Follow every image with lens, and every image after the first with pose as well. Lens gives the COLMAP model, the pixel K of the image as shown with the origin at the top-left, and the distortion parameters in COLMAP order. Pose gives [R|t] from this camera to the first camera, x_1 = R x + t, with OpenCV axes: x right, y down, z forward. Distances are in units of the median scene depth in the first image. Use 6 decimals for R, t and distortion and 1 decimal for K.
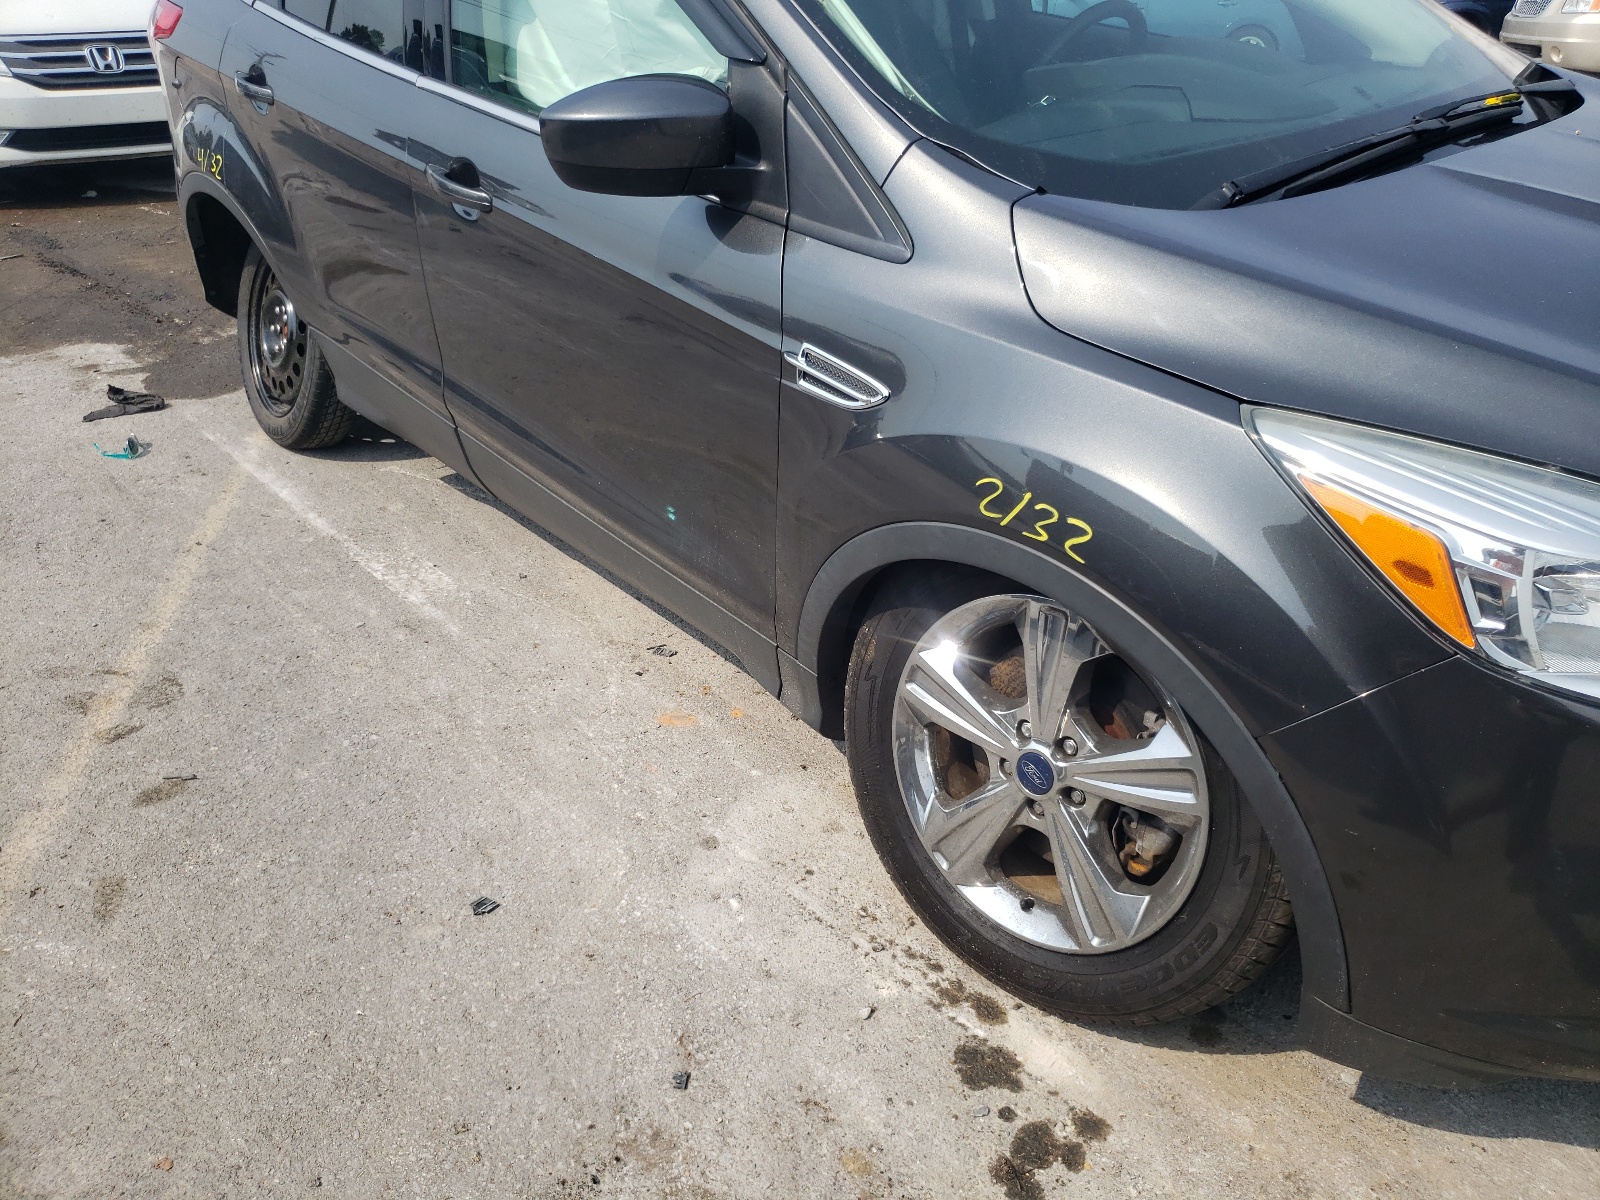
lens RADIAL K [[1247.0, 0, 825.6], [0, 1247.0, 601.3], [0, 0, 1]] dist [-0.001407, -0.002850]
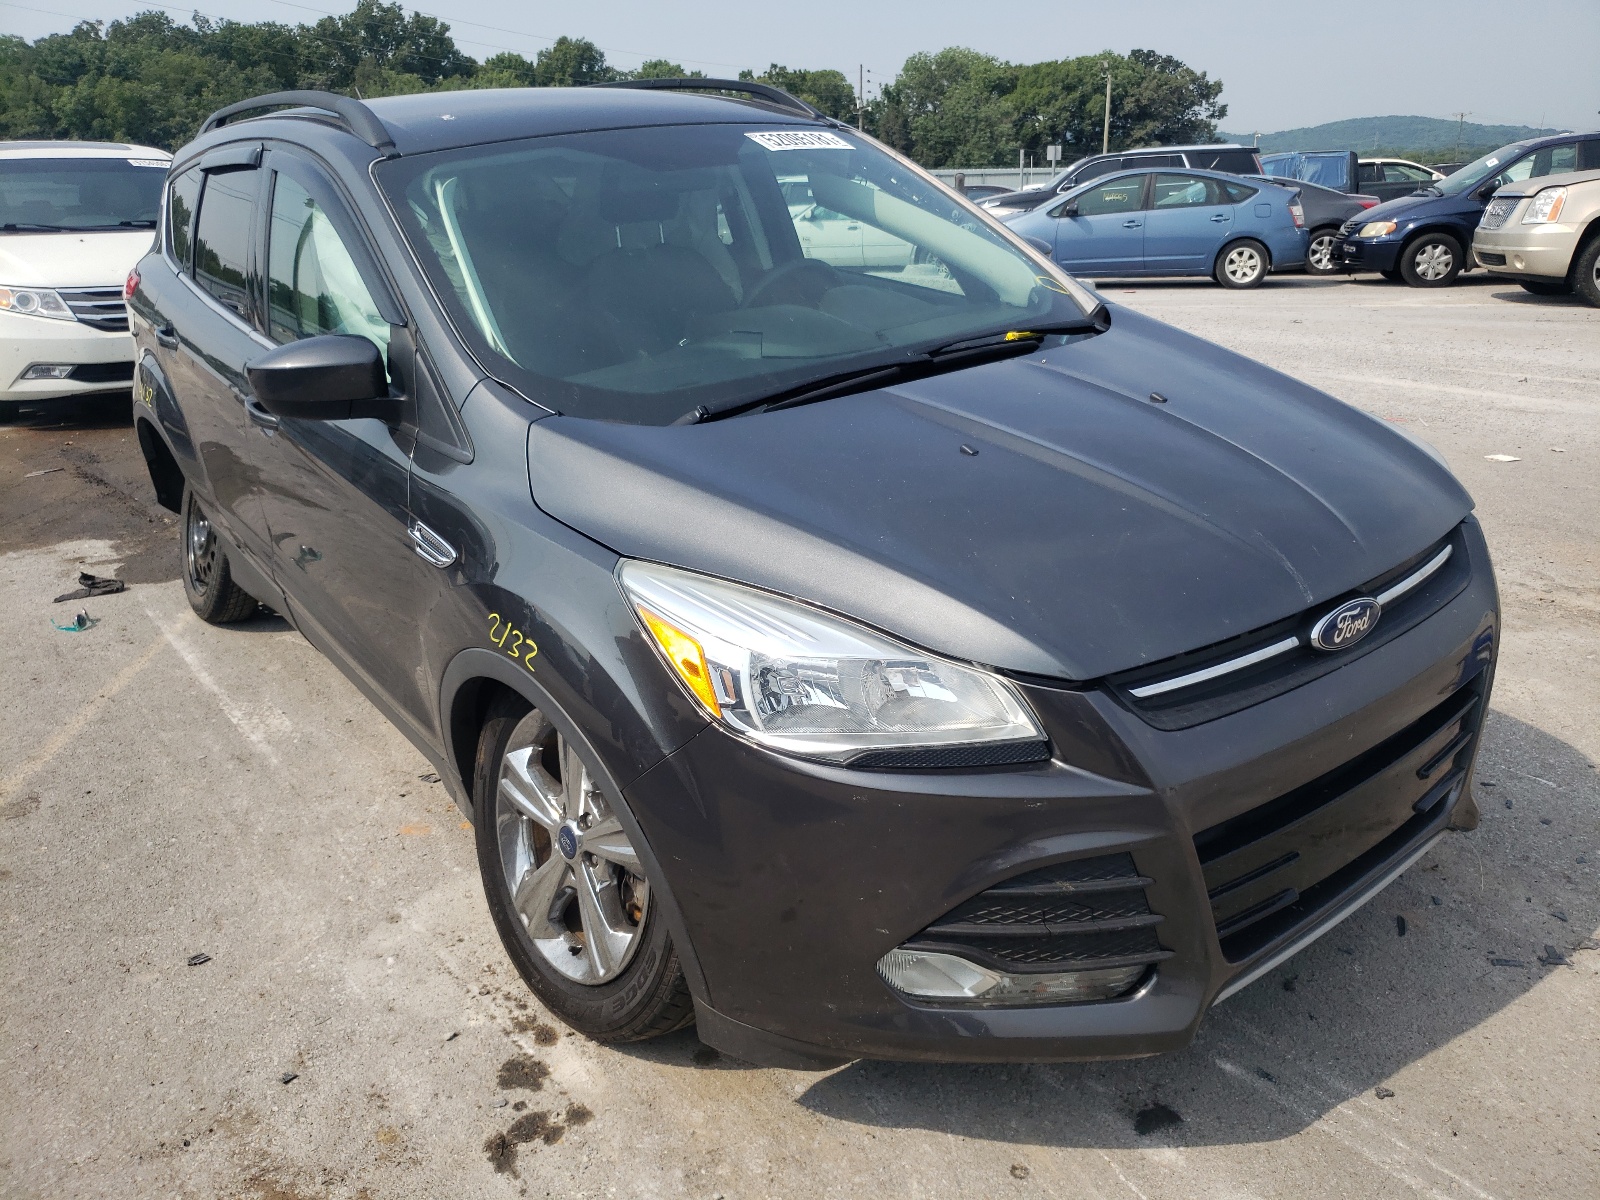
lens RADIAL K [[1221.2, 0, 779.4], [0, 1221.2, 600.9], [0, 0, 1]] dist [-0.074551, 0.122753]
pose [[0.997973, -0.008168, -0.063120, 0.413333], [-0.001534, 0.988355, -0.152159, 0.071384], [0.063627, 0.151948, 0.986338, -0.243259]]
